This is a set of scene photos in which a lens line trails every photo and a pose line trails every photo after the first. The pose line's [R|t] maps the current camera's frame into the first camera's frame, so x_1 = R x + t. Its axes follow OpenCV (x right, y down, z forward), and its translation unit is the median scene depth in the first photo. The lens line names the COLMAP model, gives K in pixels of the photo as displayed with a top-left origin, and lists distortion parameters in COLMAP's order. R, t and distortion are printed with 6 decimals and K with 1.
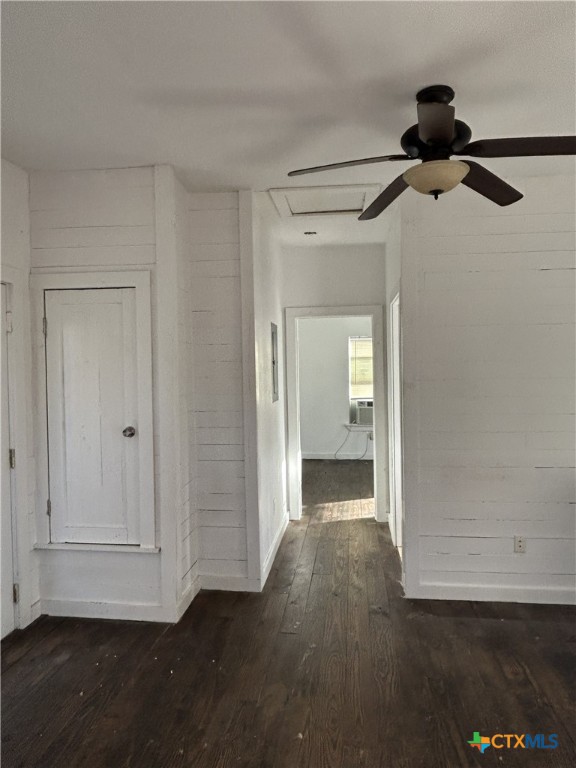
lens RADIAL K [[553.3, 0, 316.8], [0, 553.3, 382.3], [0, 0, 1]] dist [0.001499, -0.004034]
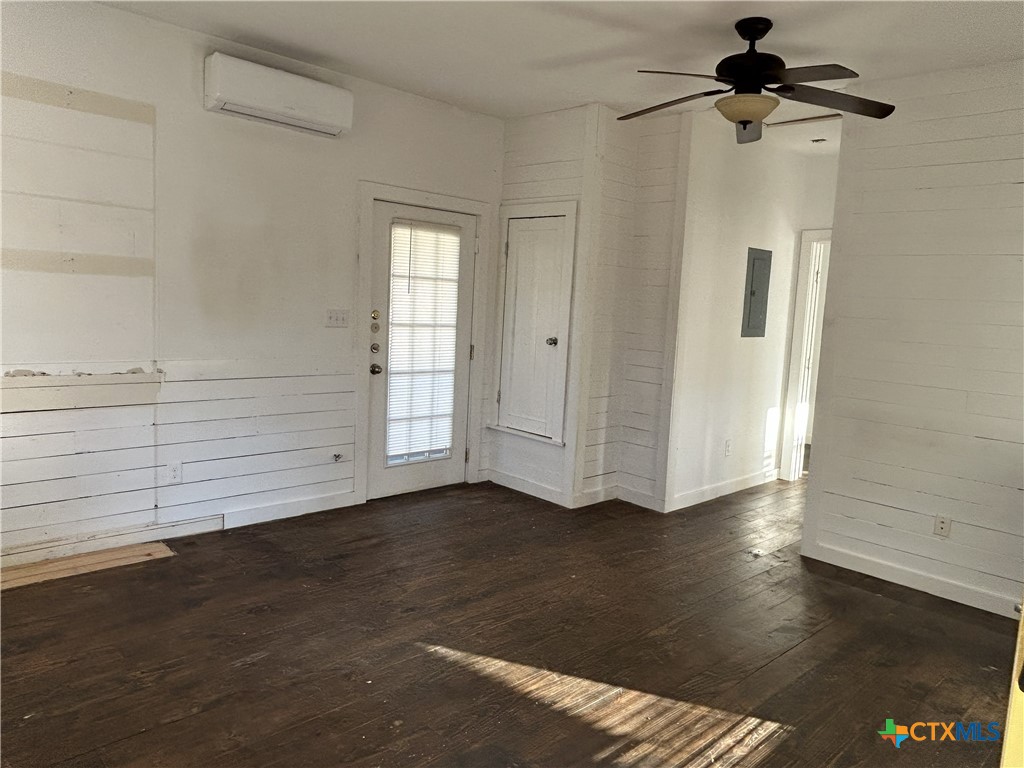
lens RADIAL K [[737.8, 0, 516.1], [0, 737.8, 383.1], [0, 0, 1]] dist [0.001499, -0.004034]
pose [[0.766817, 0.126050, -0.629367, 0.595120], [-0.076593, 0.991491, 0.105256, 0.019282], [0.637279, -0.032507, 0.769947, -0.253091]]
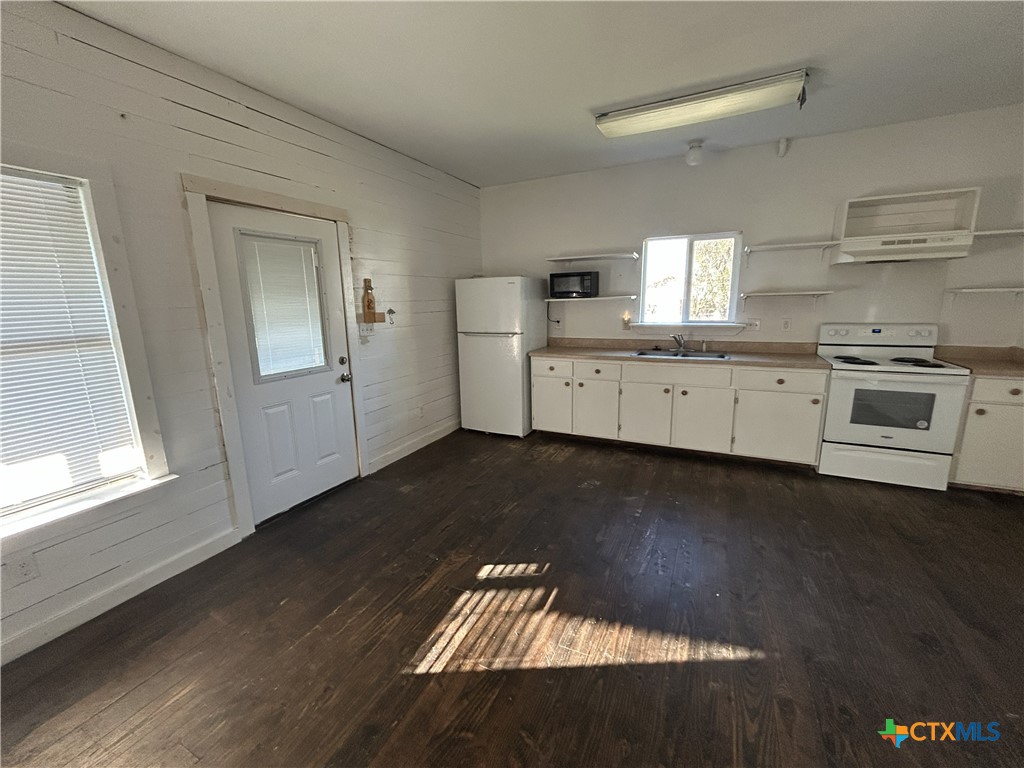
lens RADIAL K [[415.5, 0, 513.5], [0, 415.5, 382.8], [0, 0, 1]] dist [-0.000321, 0.000708]
pose [[-0.931034, -0.053841, 0.360939, 0.090740], [0.028332, 0.975407, 0.218583, -0.006460], [-0.363832, 0.213734, -0.906611, 0.848586]]
